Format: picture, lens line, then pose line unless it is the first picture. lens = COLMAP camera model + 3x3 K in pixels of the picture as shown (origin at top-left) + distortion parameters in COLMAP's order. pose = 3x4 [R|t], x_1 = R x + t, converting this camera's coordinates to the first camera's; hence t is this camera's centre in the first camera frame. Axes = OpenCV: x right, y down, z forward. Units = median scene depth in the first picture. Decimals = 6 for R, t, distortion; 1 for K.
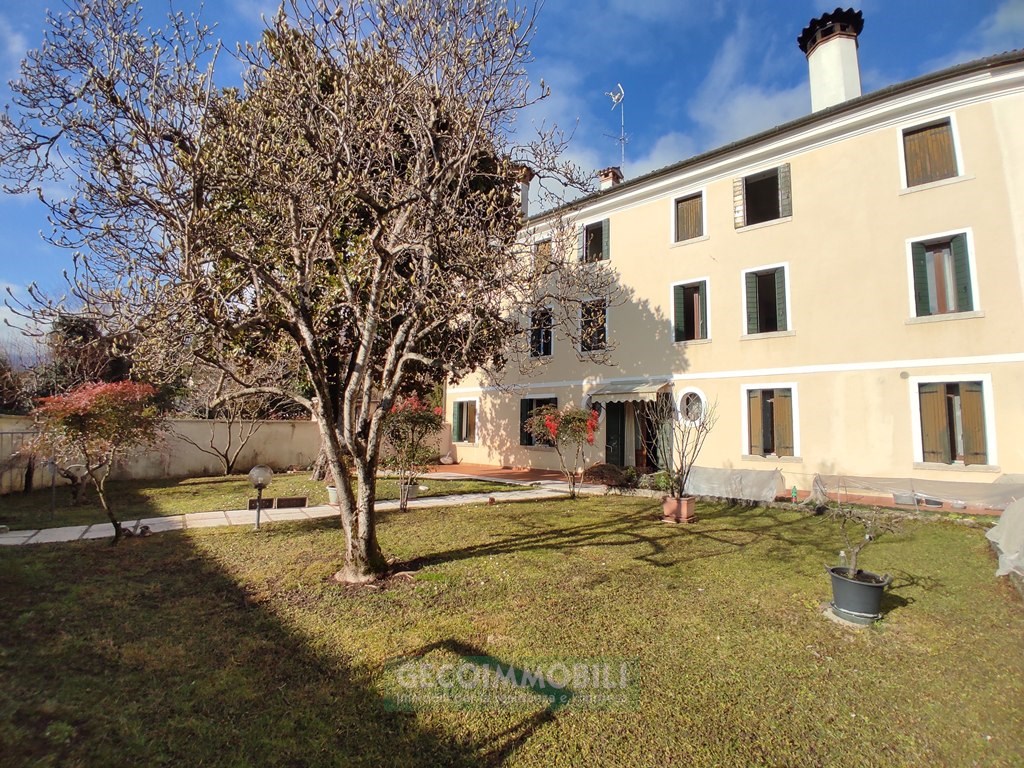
lens RADIAL K [[461.8, 0, 515.2], [0, 461.8, 387.3], [0, 0, 1]] dist [-0.045491, 0.000118]
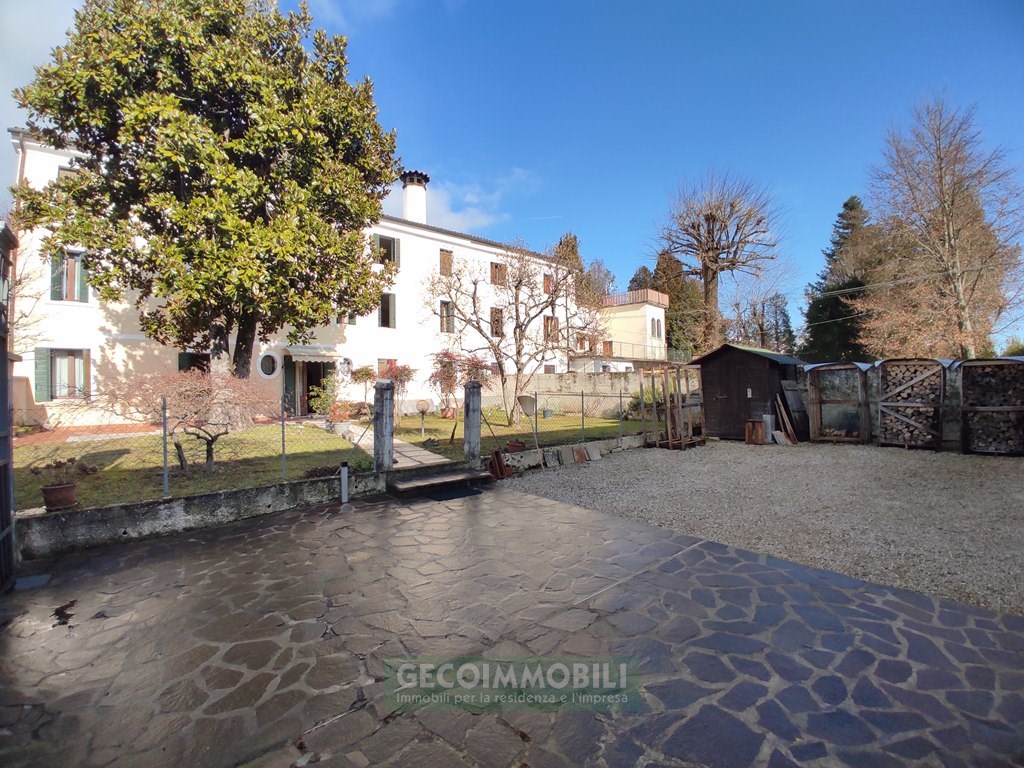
lens RADIAL K [[461.8, 0, 515.2], [0, 461.8, 387.3], [0, 0, 1]] dist [-0.045491, 0.000118]
pose [[0.132293, -0.014836, 0.991100, -0.954134], [-0.070840, 0.997190, 0.024383, 0.029061], [-0.988676, -0.073435, 0.130870, 0.176668]]
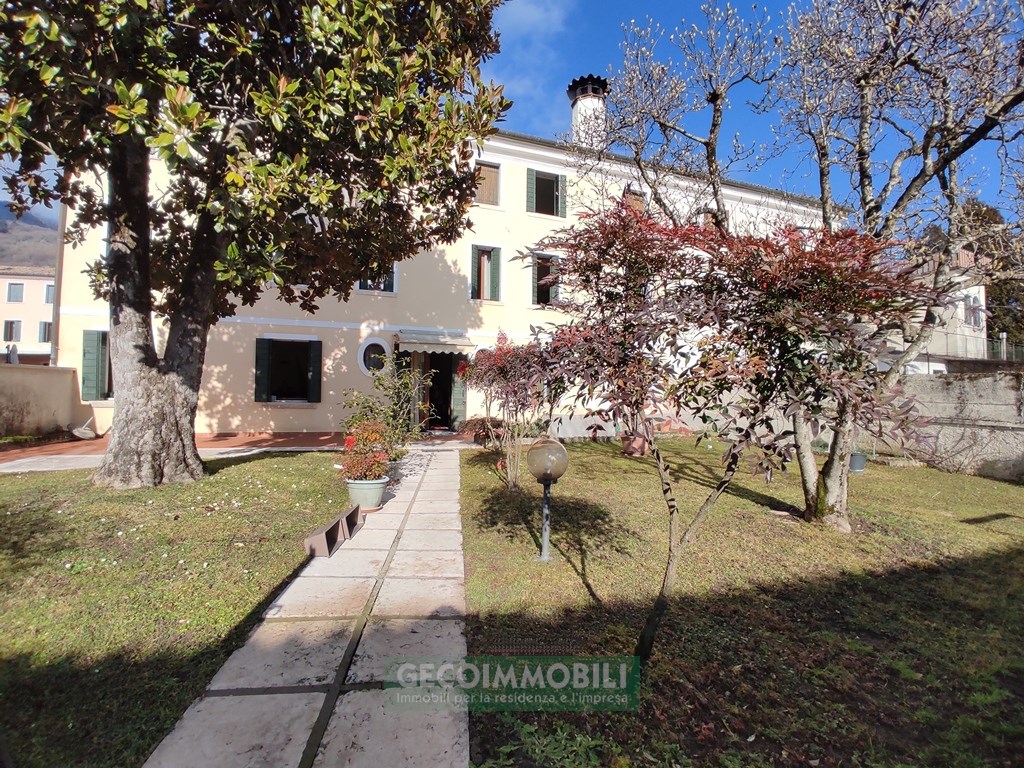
lens RADIAL K [[461.8, 0, 515.2], [0, 461.8, 387.3], [0, 0, 1]] dist [-0.045491, 0.000118]
pose [[0.490279, 0.000725, 0.871566, -0.453826], [-0.086194, 0.995138, 0.047659, 0.037431], [-0.867293, -0.098490, 0.487957, 0.335513]]
